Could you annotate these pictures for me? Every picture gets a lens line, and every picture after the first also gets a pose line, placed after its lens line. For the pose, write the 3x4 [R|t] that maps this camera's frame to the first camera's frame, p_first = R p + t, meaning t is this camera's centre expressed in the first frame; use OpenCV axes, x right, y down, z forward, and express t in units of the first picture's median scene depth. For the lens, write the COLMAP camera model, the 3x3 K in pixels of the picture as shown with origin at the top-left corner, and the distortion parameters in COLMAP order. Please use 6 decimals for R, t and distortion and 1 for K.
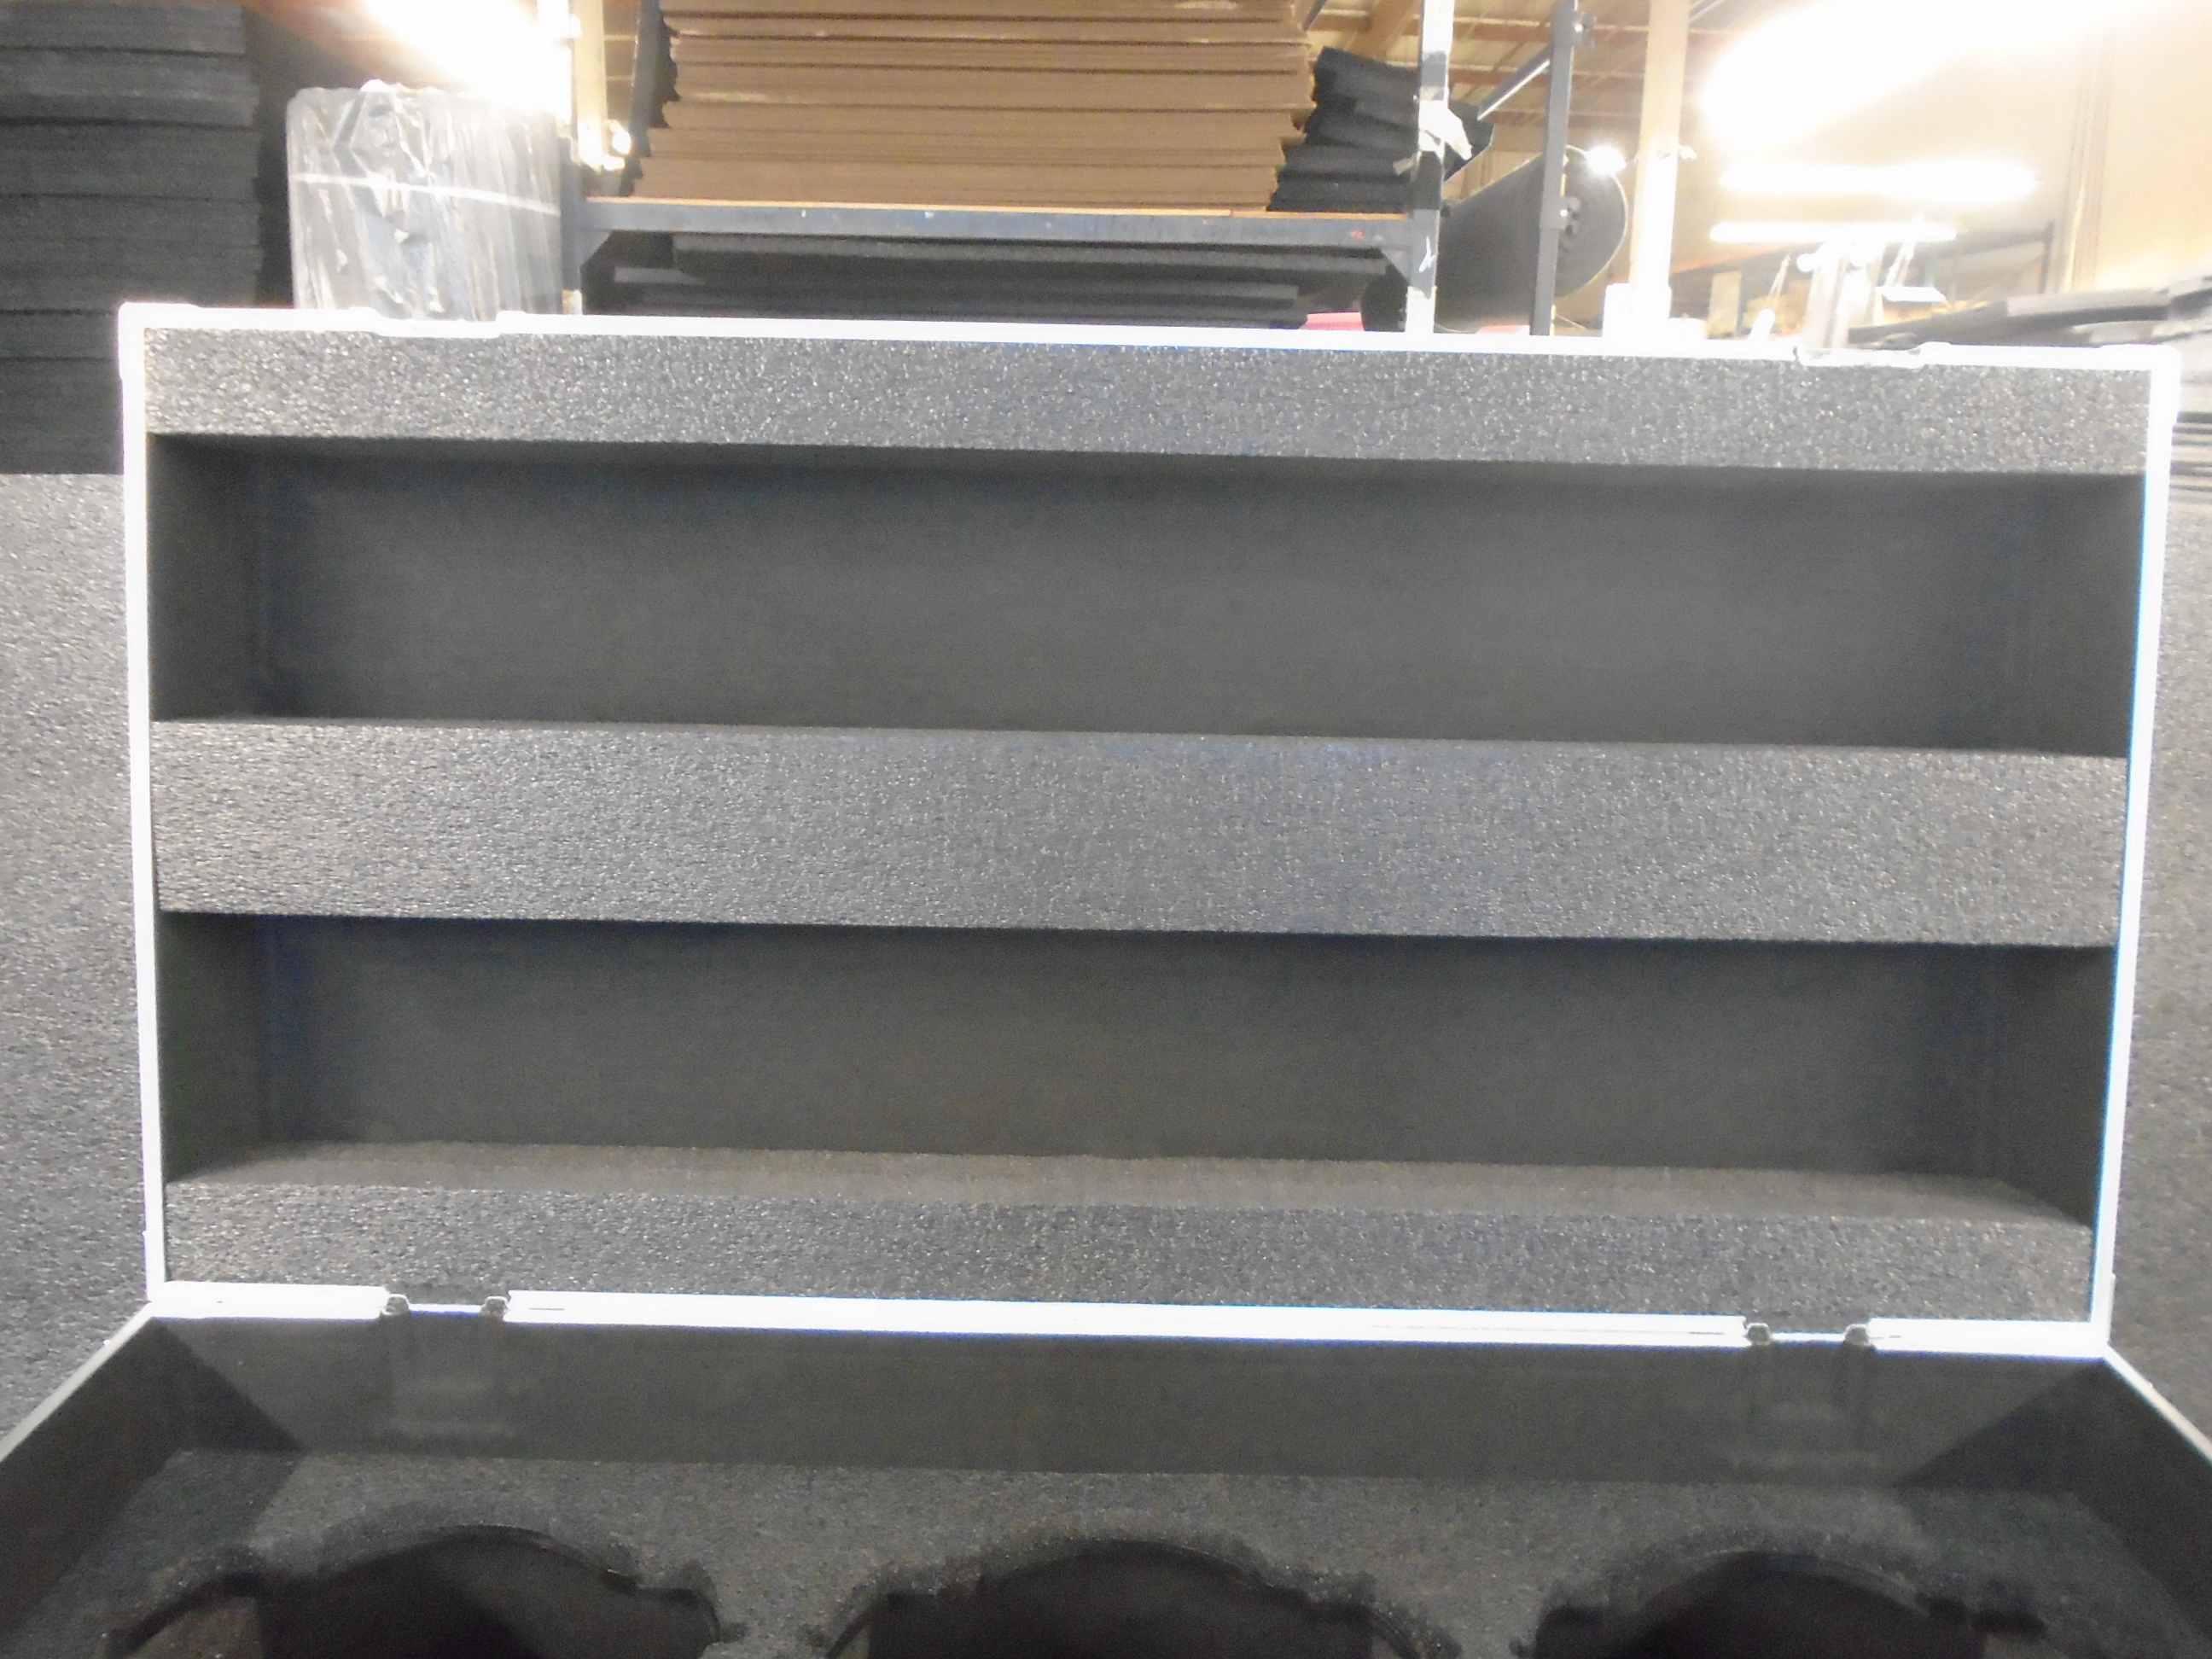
lens RADIAL K [[1684.9, 0, 1106.4], [0, 1684.9, 820.1], [0, 0, 1]] dist [-0.024084, 0.015408]
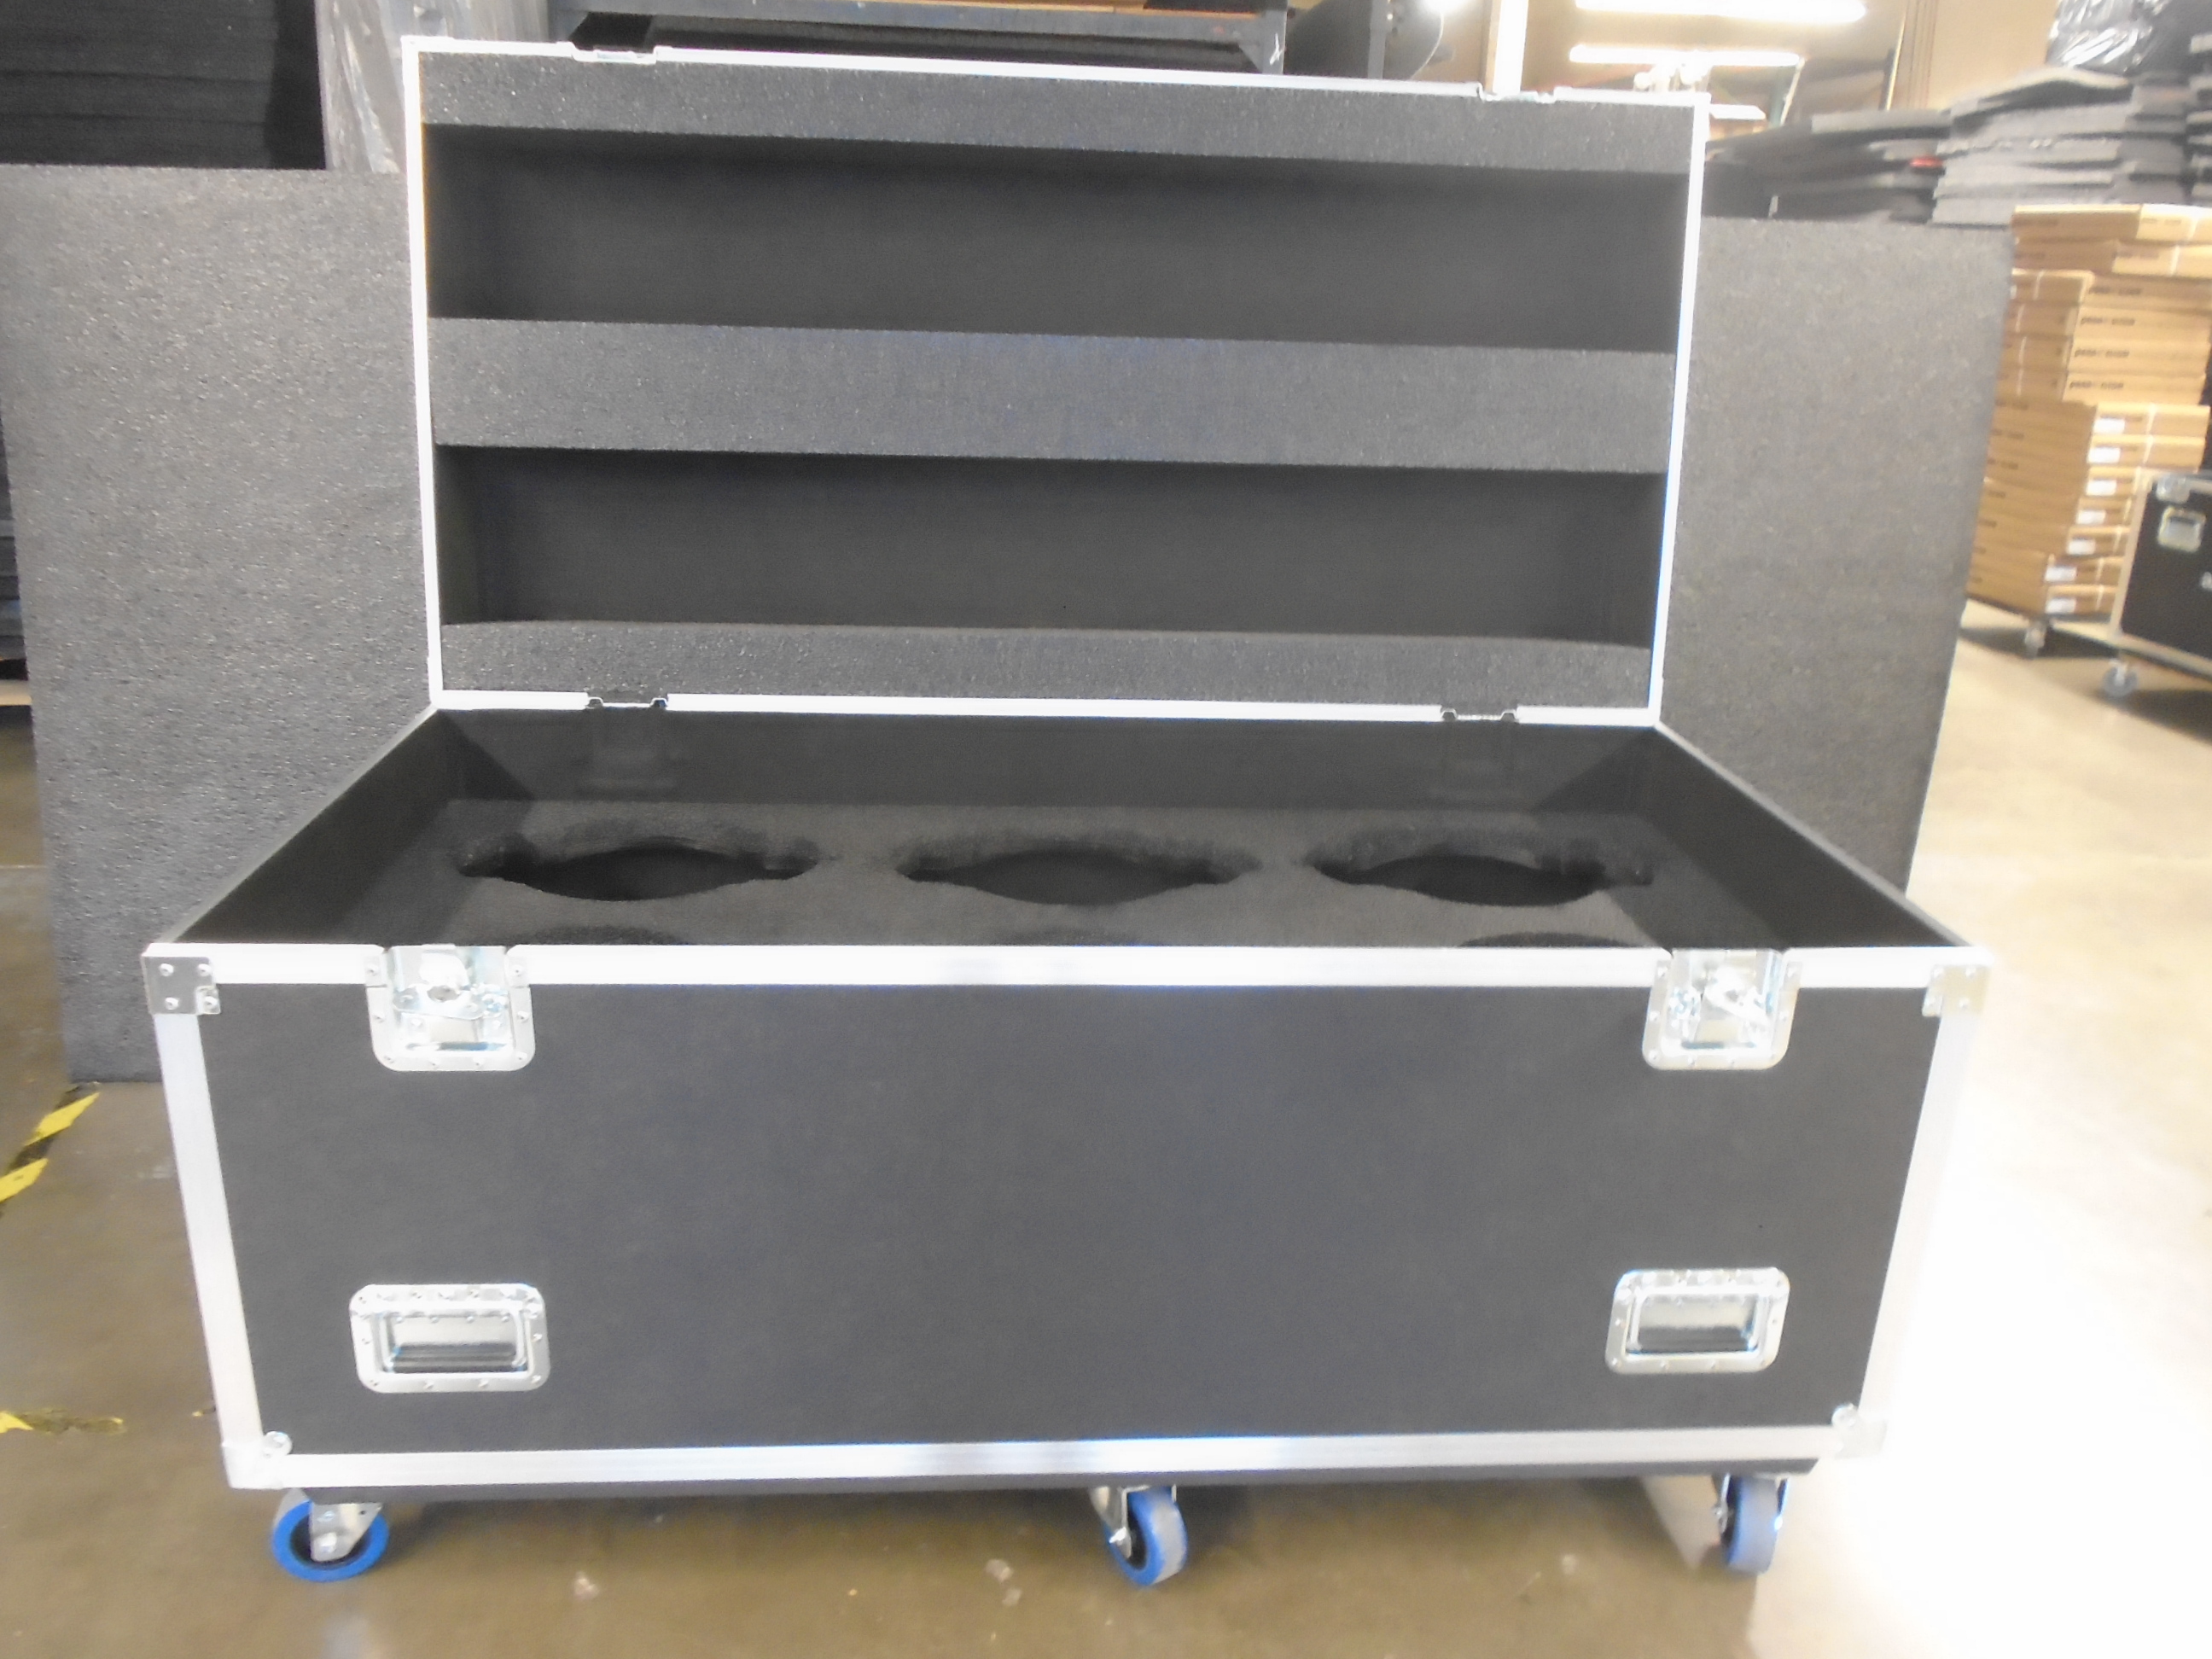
lens RADIAL K [[1684.9, 0, 1093.3], [0, 1684.9, 818.3], [0, 0, 1]] dist [-0.024084, 0.015408]
pose [[0.997628, -0.007843, 0.068390, -0.067870], [0.001304, 0.995464, 0.095125, 0.249463], [-0.068826, -0.094810, 0.993113, -0.607069]]
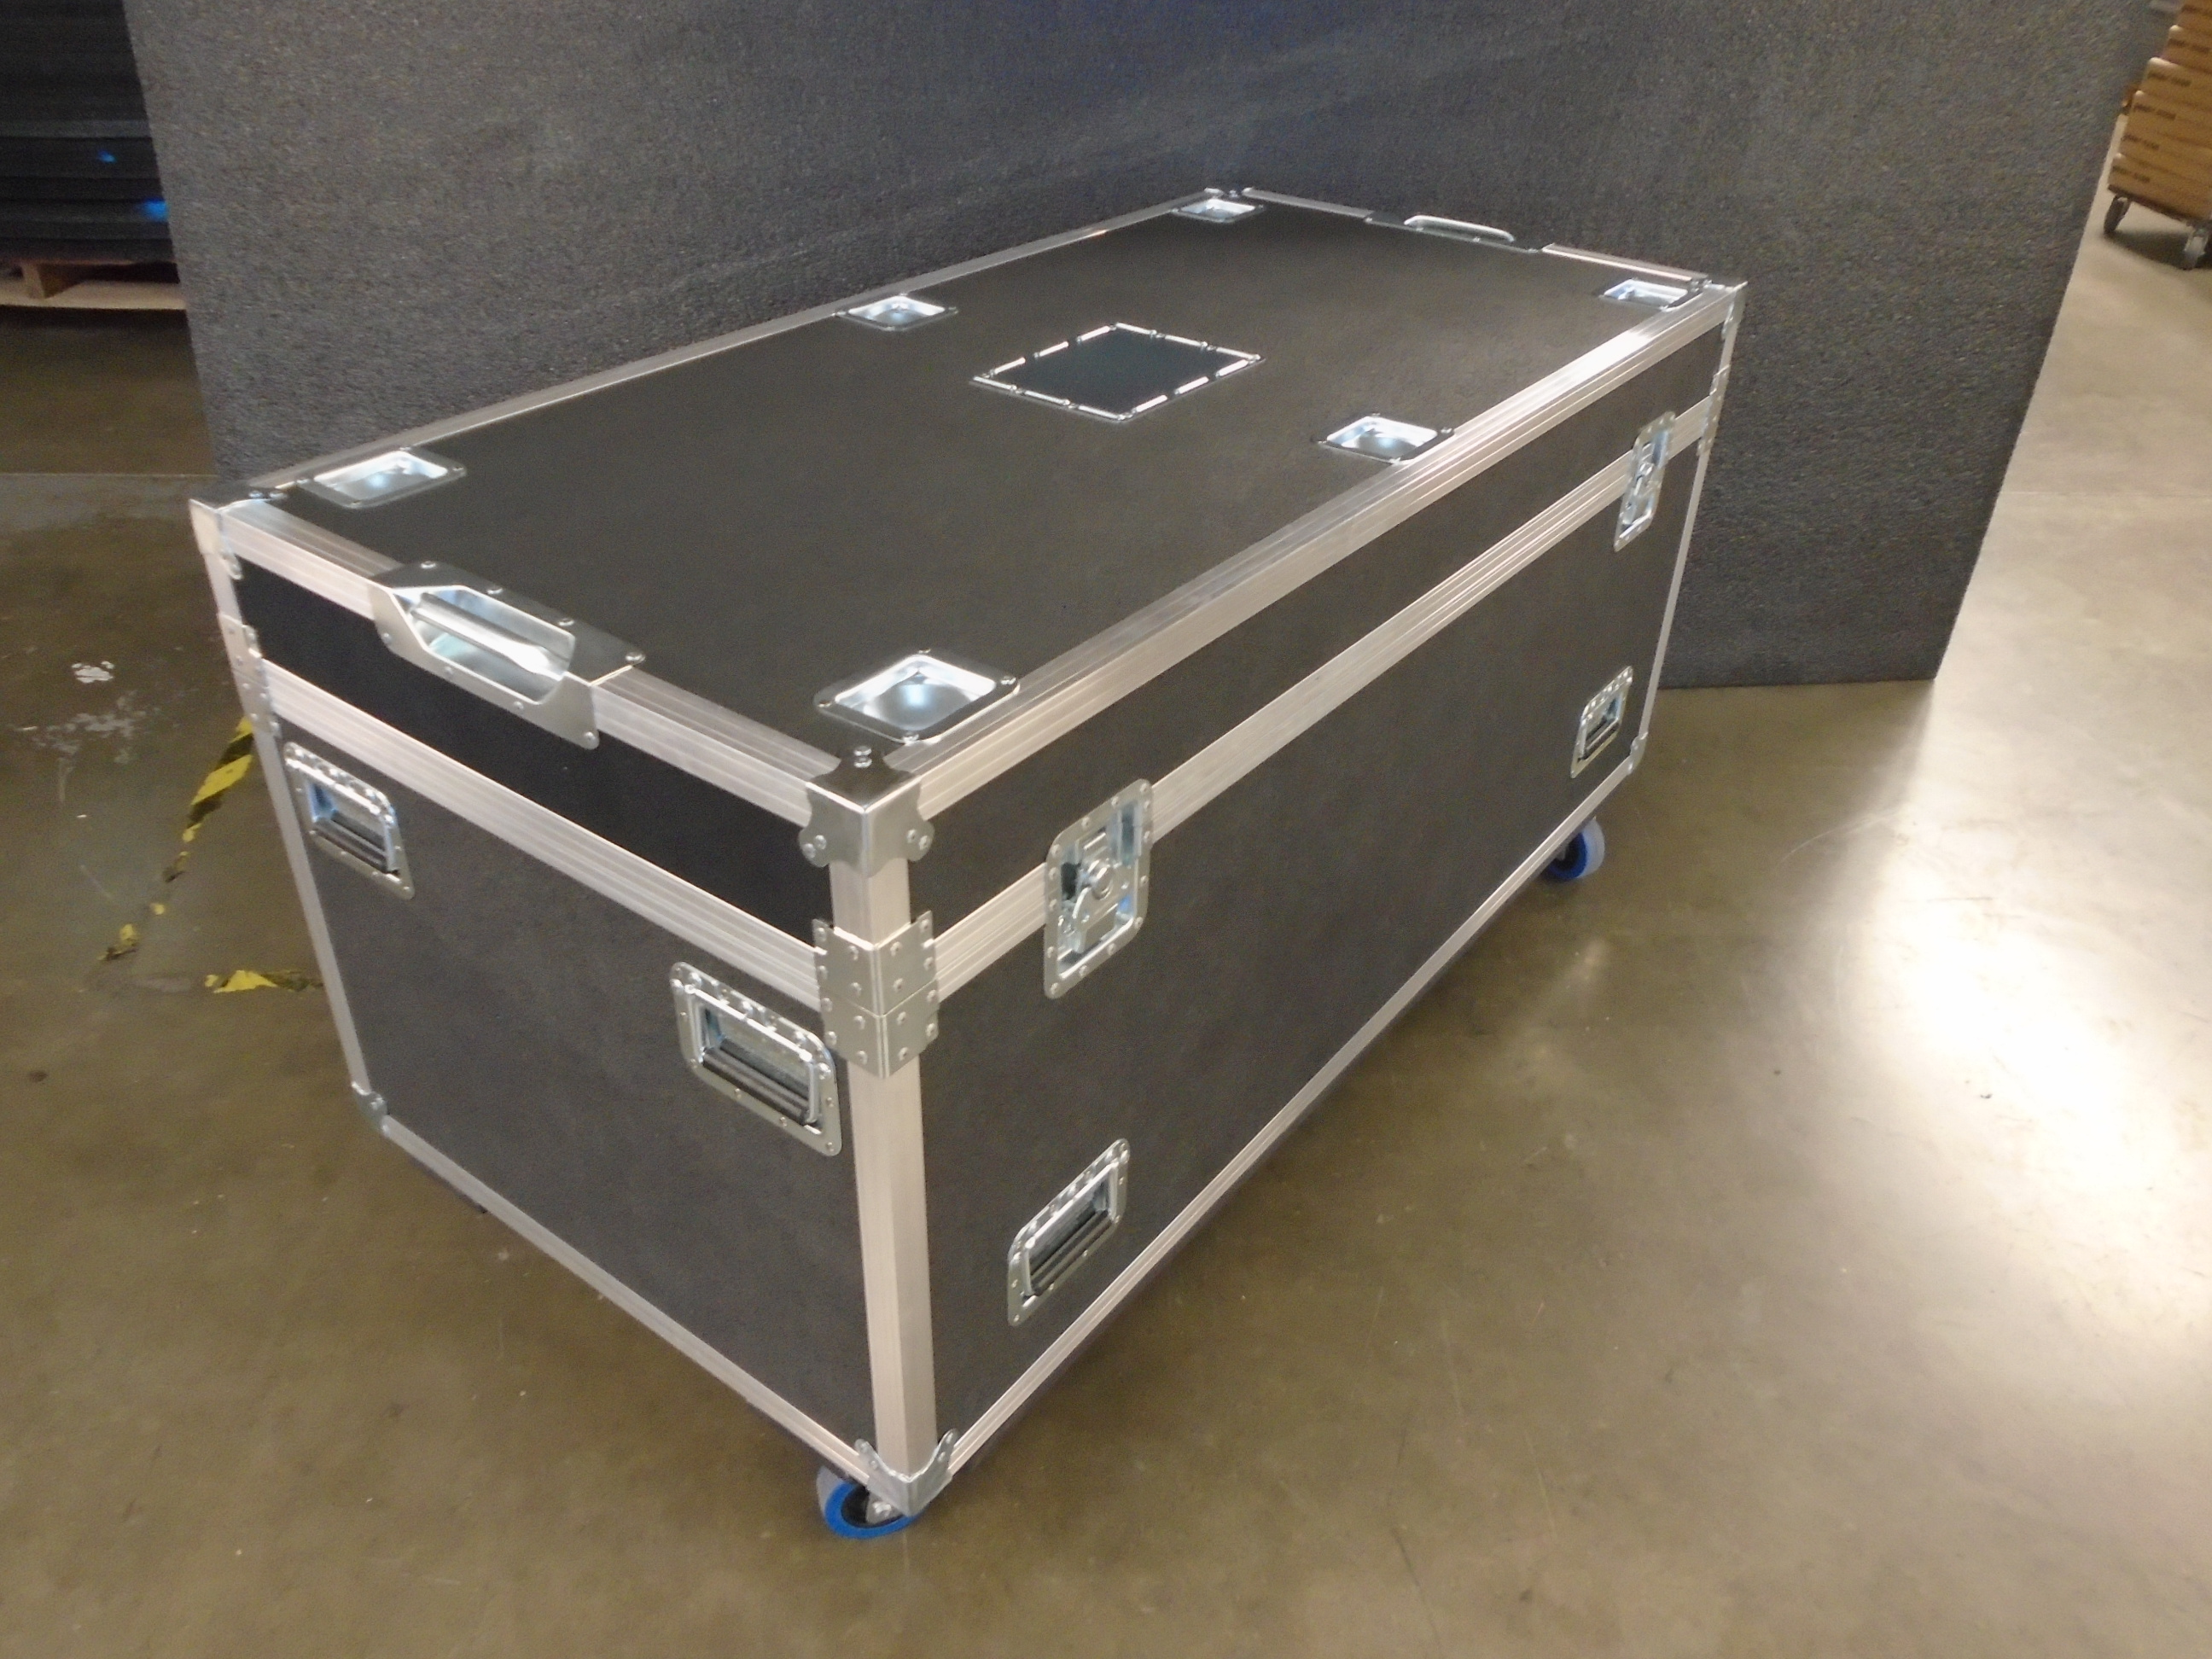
lens RADIAL K [[1684.9, 0, 1095.2], [0, 1684.9, 811.1], [0, 0, 1]] dist [-0.024084, 0.015408]
pose [[0.999967, 0.003064, 0.007515, -0.061673], [-0.005380, 0.943609, 0.331019, 0.179518], [-0.006077, -0.331048, 0.943594, -0.710596]]
